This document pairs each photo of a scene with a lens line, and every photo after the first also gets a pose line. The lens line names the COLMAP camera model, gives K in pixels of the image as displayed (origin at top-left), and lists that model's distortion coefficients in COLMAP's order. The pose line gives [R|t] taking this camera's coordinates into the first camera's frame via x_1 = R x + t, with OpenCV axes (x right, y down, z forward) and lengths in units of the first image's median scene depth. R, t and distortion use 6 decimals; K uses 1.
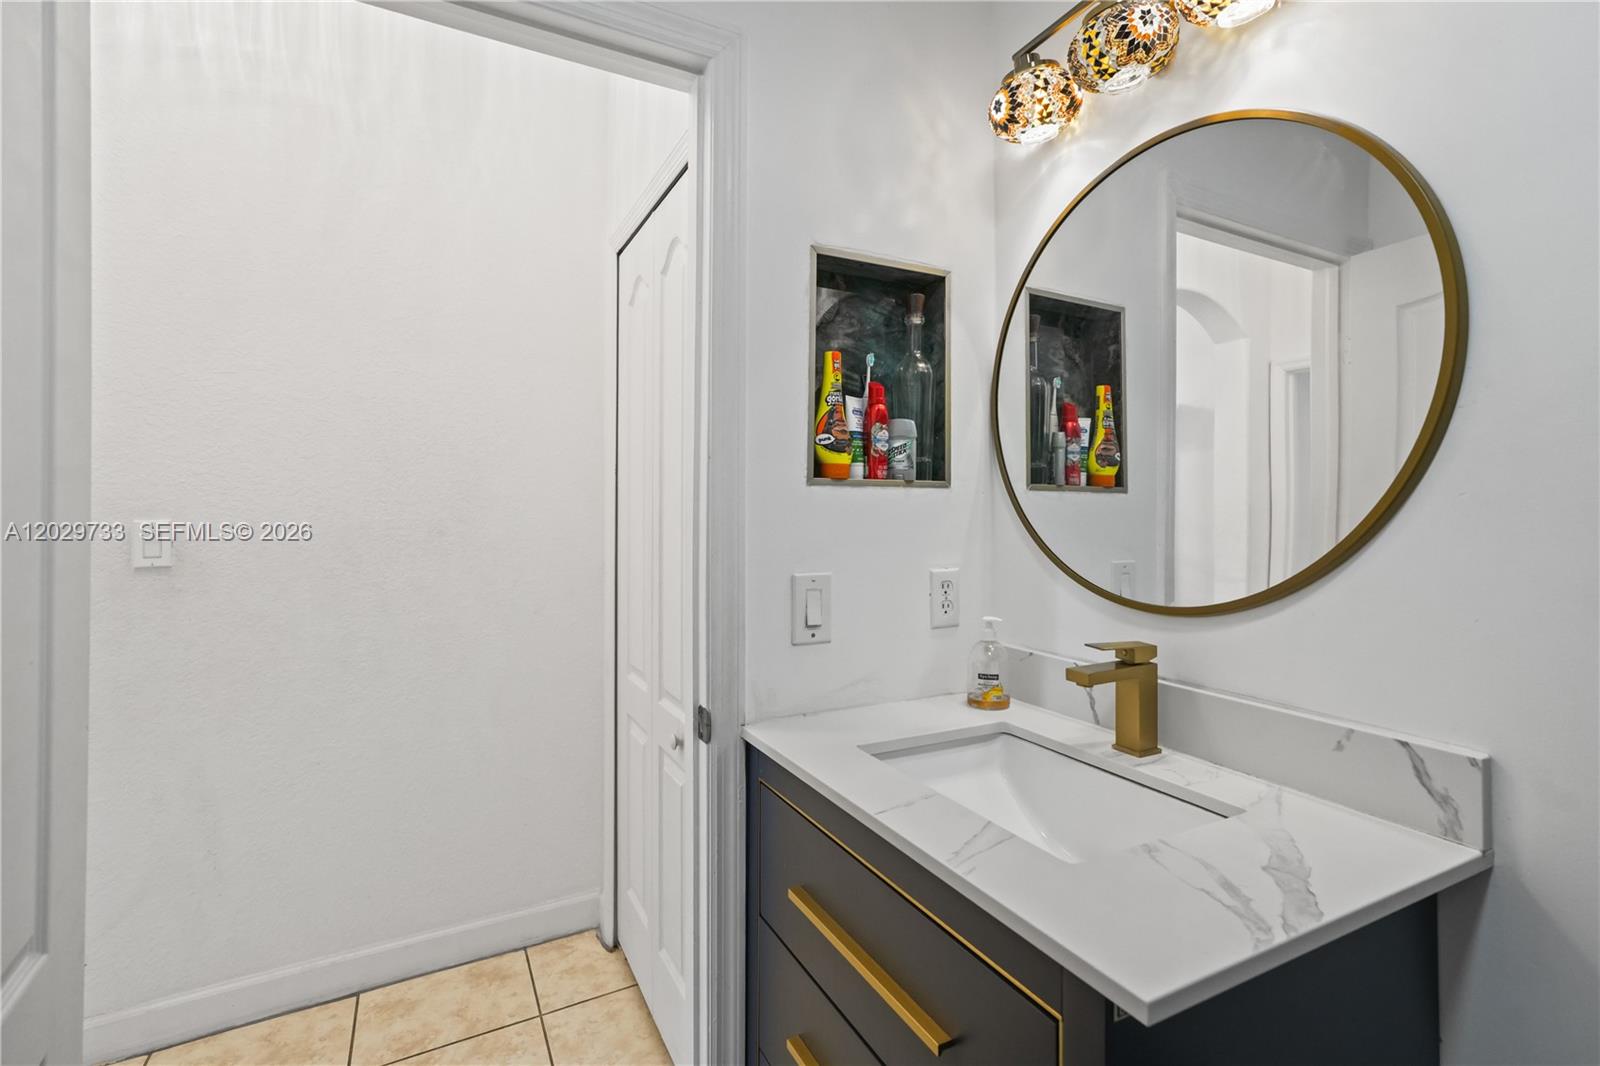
lens RADIAL K [[719.1, 0, 797.9], [0, 719.1, 519.0], [0, 0, 1]] dist [-0.028016, 0.006259]
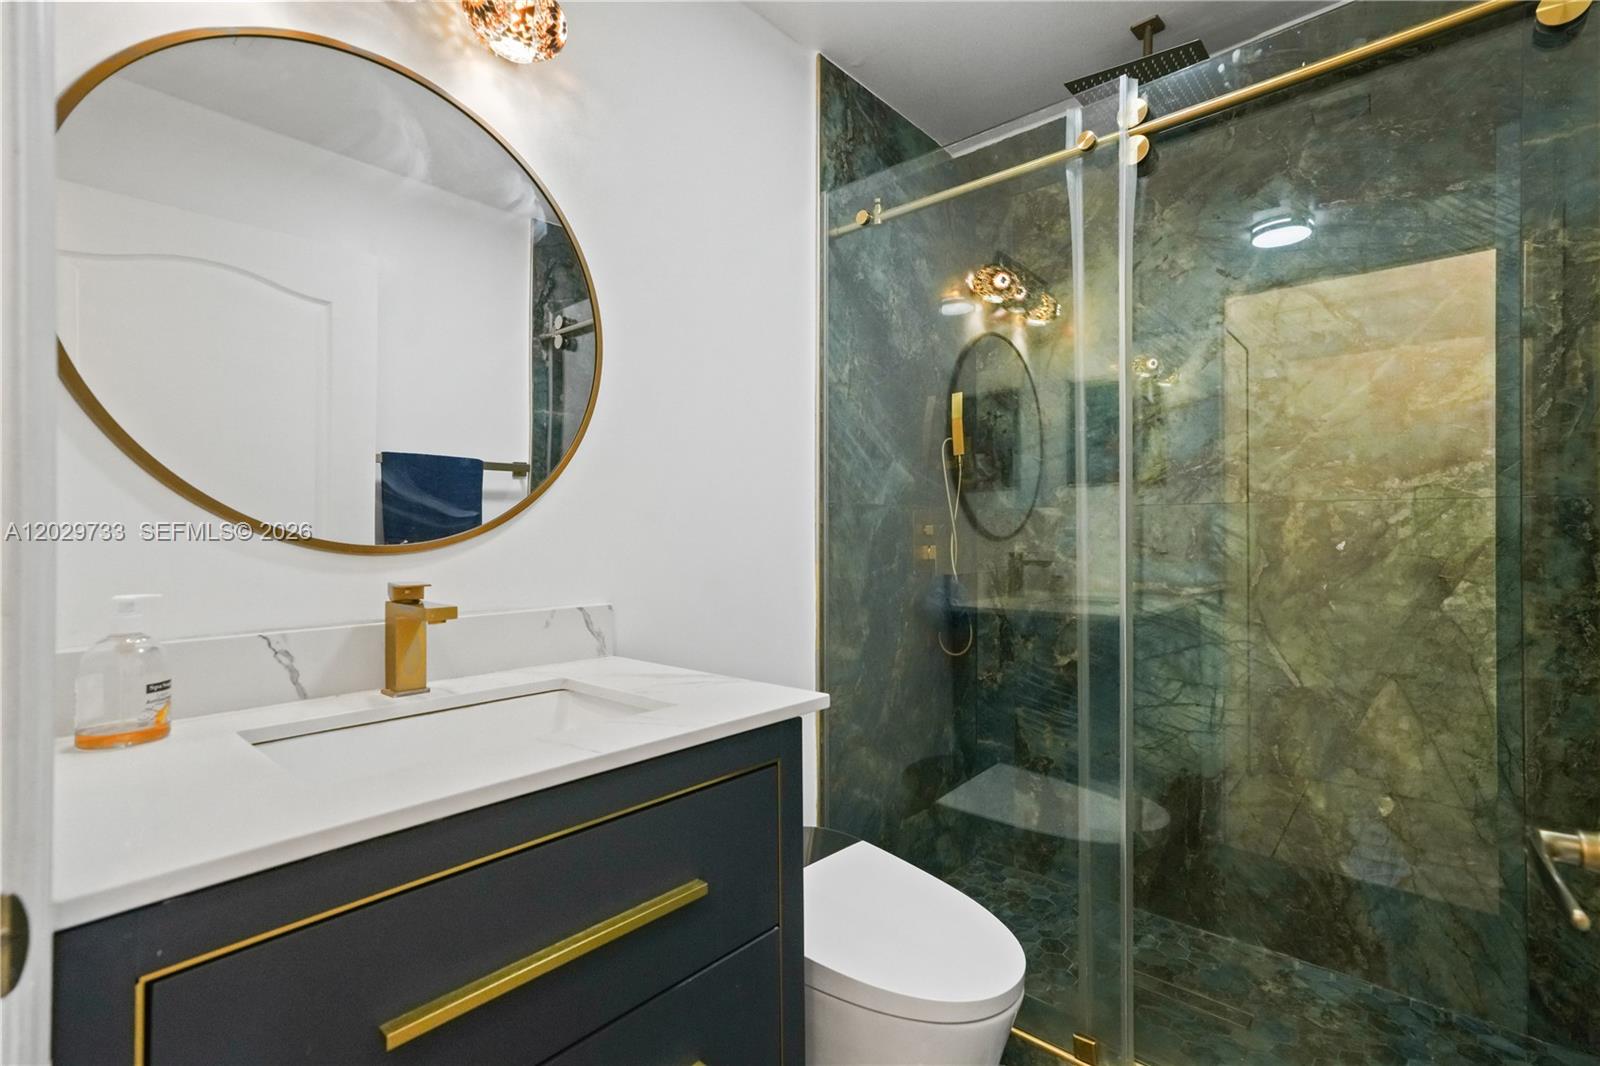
lens RADIAL K [[719.1, 0, 797.8], [0, 719.1, 528.0], [0, 0, 1]] dist [-0.028016, 0.006259]
pose [[-0.368994, -0.005017, 0.929418, -0.710790], [0.004689, 0.999963, 0.007259, 0.111541], [-0.929420, 0.007036, -0.368957, 0.992580]]
